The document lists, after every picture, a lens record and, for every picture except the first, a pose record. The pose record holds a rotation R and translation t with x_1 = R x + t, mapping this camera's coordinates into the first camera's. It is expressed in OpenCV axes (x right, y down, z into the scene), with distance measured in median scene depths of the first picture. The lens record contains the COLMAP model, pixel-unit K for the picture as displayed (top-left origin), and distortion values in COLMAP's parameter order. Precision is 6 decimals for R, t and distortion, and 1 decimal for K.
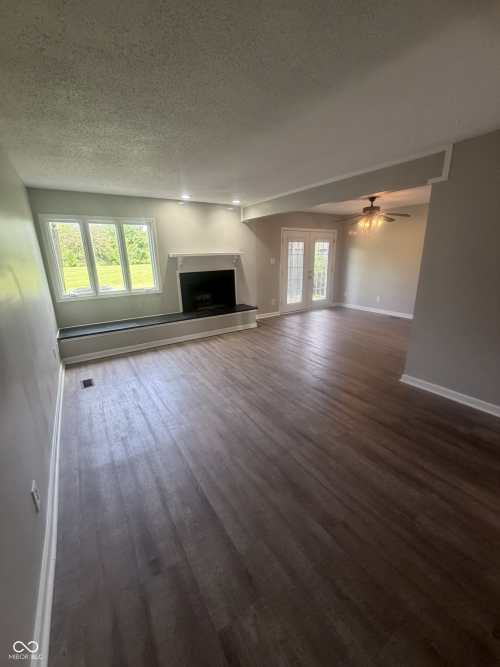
lens RADIAL K [[264.5, 0, 250.5], [0, 264.5, 332.6], [0, 0, 1]] dist [-0.002936, 0.000528]
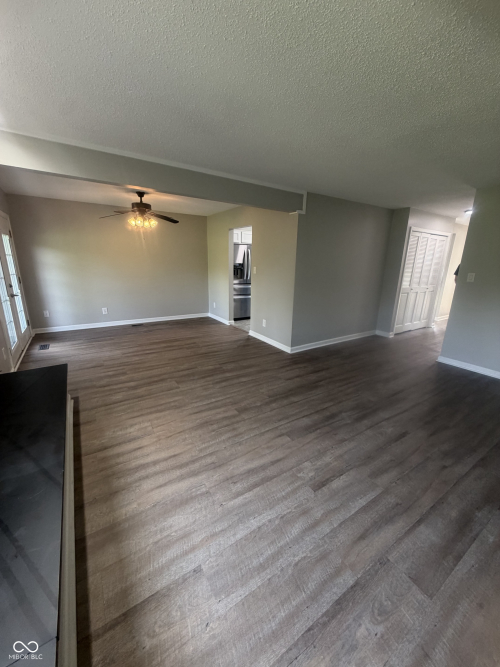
lens RADIAL K [[264.5, 0, 249.6], [0, 264.5, 333.0], [0, 0, 1]] dist [-0.002936, 0.000528]
pose [[0.004054, -0.251345, 0.967889, -0.551711], [0.259679, 0.934957, 0.241706, -0.229130], [-0.965687, 0.250360, 0.069059, 0.819014]]
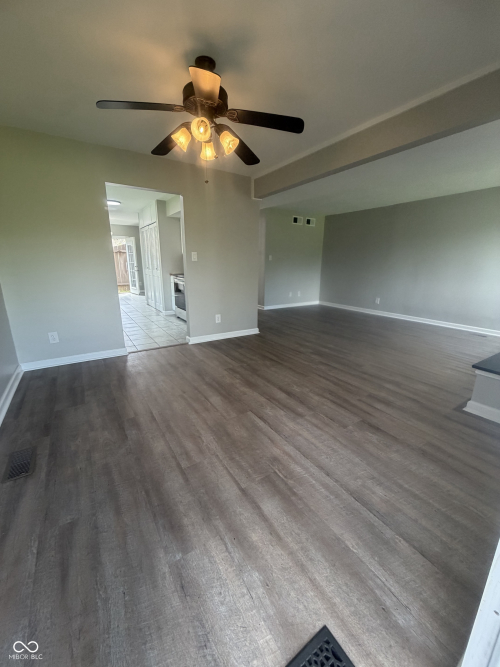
lens RADIAL K [[264.5, 0, 248.3], [0, 264.5, 332.7], [0, 0, 1]] dist [-0.002936, 0.000528]
pose [[-0.999901, 0.010832, 0.009016, 0.462036], [0.013932, 0.856067, 0.516677, -0.436653], [-0.002122, 0.516752, -0.856133, 1.700721]]
